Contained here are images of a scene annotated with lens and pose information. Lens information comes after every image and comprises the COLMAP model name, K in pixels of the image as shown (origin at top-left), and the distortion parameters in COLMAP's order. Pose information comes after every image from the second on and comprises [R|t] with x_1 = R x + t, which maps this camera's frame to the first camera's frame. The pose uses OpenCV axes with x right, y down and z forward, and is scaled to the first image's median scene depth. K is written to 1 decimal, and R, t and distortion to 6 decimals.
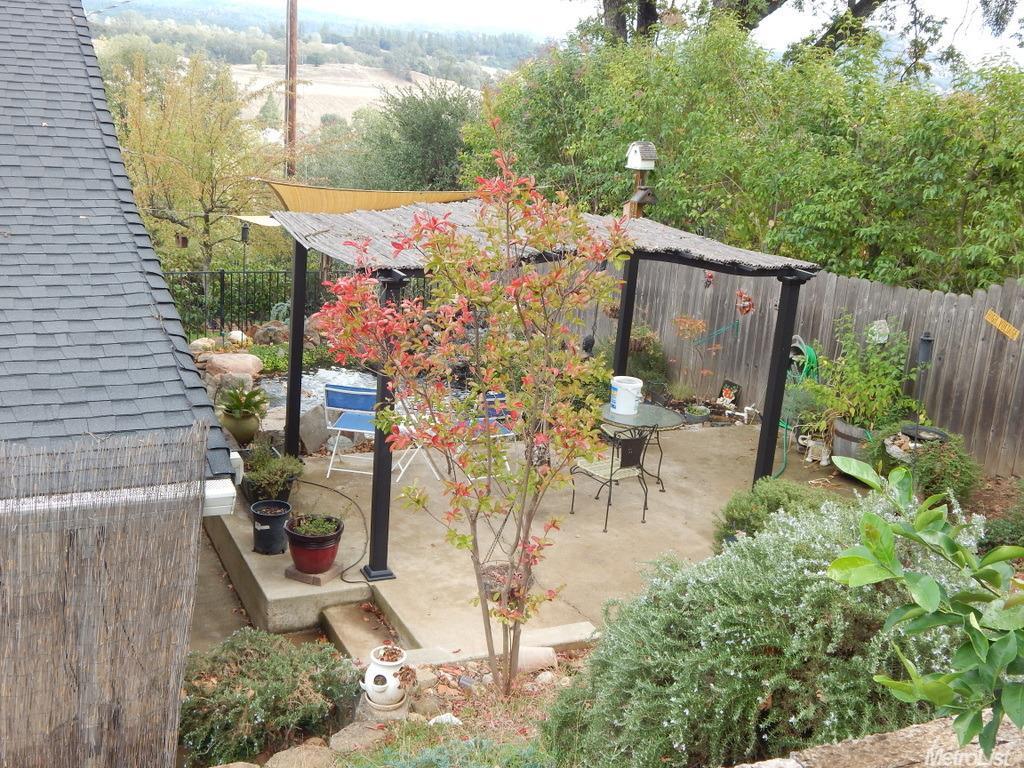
lens RADIAL K [[1143.1, 0, 511.3], [0, 1143.1, 383.6], [0, 0, 1]] dist [-0.031654, 0.000000]
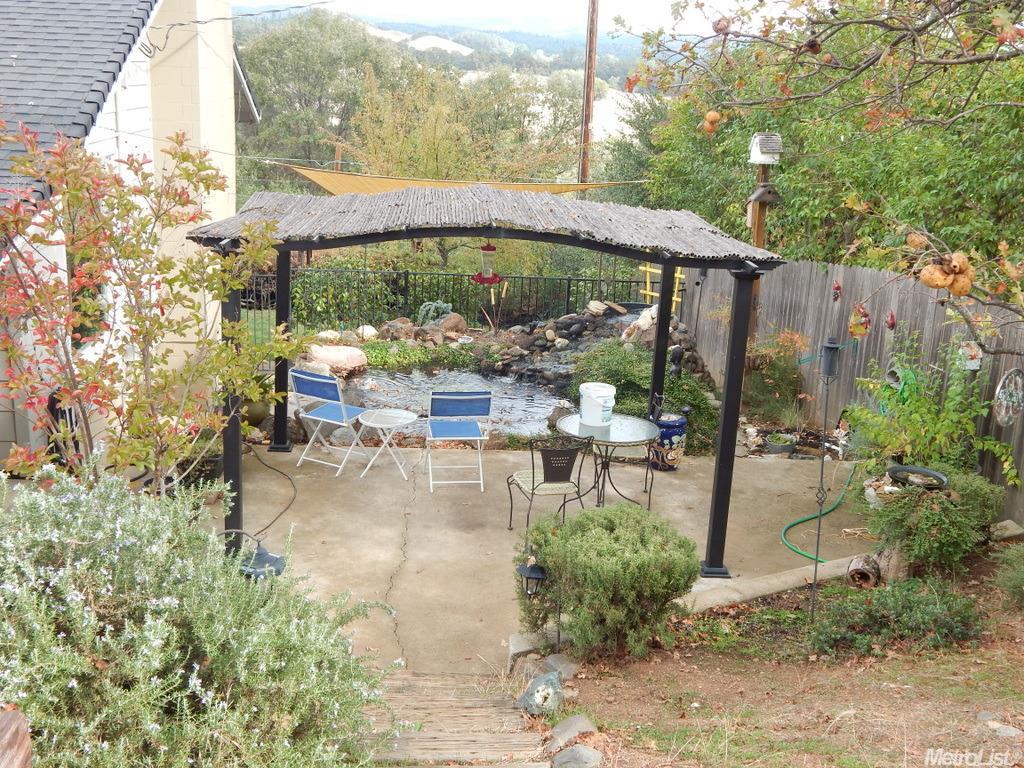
lens RADIAL K [[1143.1, 0, 512.3], [0, 1143.1, 383.2], [0, 0, 1]] dist [-0.031654, 0.000000]
pose [[0.928375, 0.068447, -0.365287, 0.278736], [-0.078844, 0.996794, -0.013604, 0.009010], [0.363185, 0.041430, 0.930796, 0.119504]]
